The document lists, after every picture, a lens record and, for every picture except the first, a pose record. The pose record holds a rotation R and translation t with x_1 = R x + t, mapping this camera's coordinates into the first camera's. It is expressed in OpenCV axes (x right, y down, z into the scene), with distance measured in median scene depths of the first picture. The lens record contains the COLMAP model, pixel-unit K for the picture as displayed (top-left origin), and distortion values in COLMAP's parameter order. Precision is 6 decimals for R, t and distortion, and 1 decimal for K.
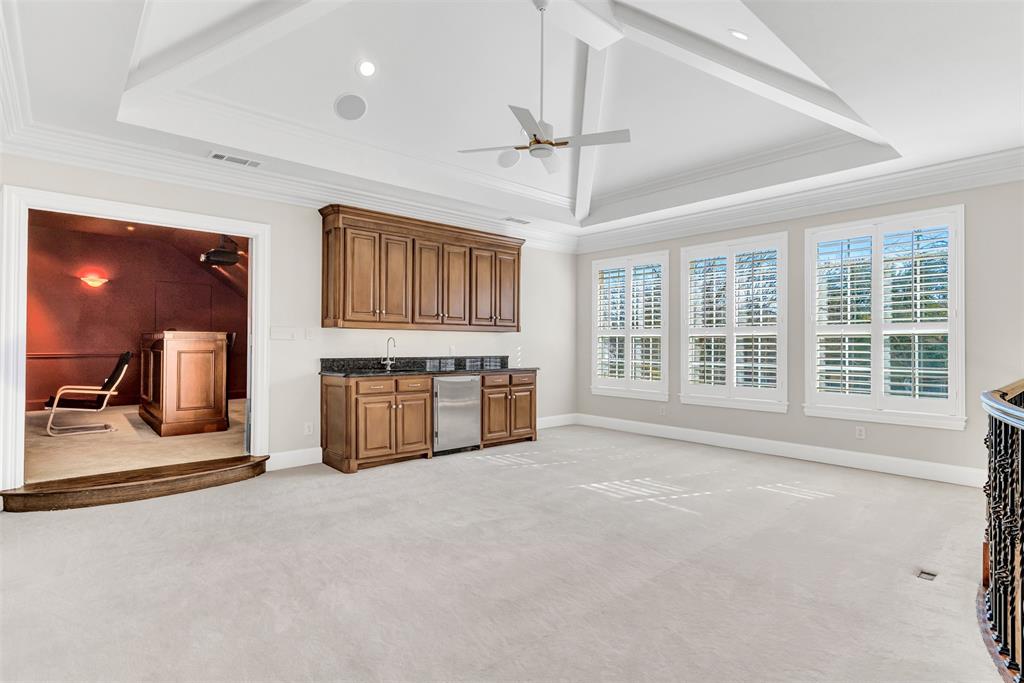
lens RADIAL K [[532.9, 0, 512.0], [0, 532.9, 341.5], [0, 0, 1]] dist [0.017173, -0.000226]
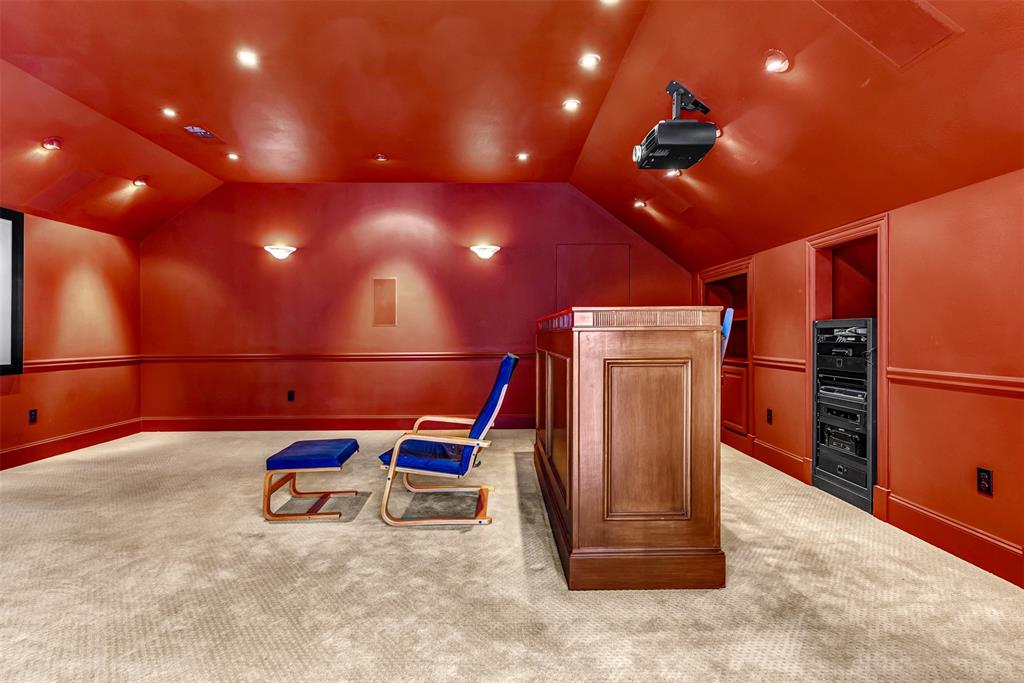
lens RADIAL K [[512.3, 0, 518.3], [0, 512.3, 329.6], [0, 0, 1]] dist [-0.002922, -0.000555]
pose [[0.787068, -0.016461, -0.616647, -0.434834], [0.011008, 0.999860, -0.012640, 0.000377], [0.616768, 0.003161, 0.787138, 0.659789]]
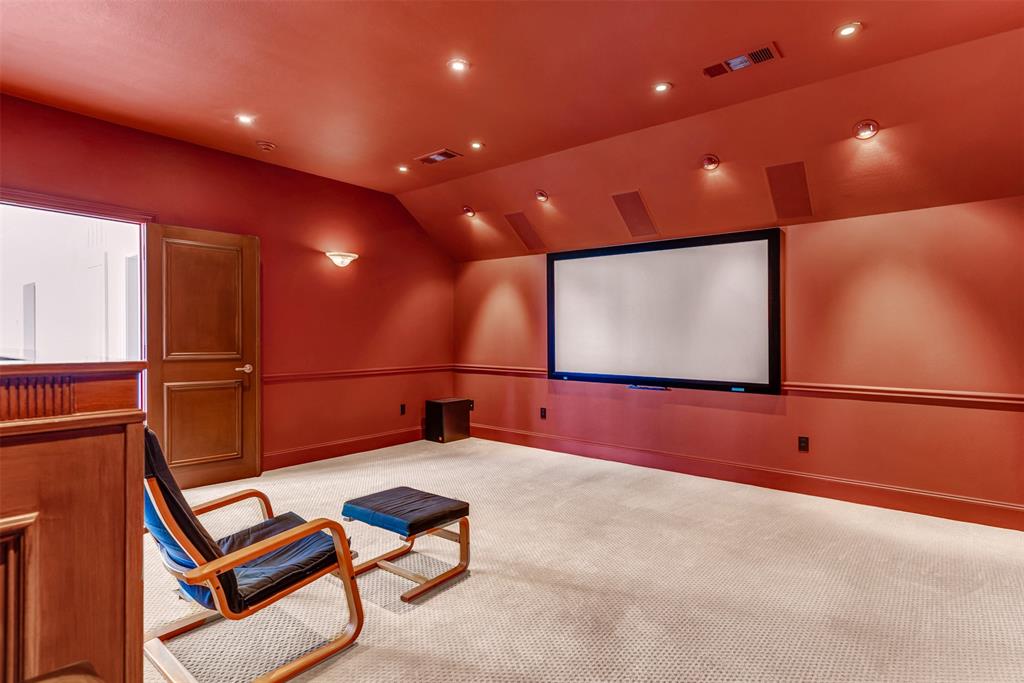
lens RADIAL K [[512.3, 0, 518.3], [0, 512.3, 329.6], [0, 0, 1]] dist [-0.002922, -0.000555]
pose [[-0.980162, -0.011498, -0.197866, -0.665912], [-0.008905, 0.999862, -0.013989, -0.013794], [0.197999, -0.011949, -0.980129, 1.002377]]
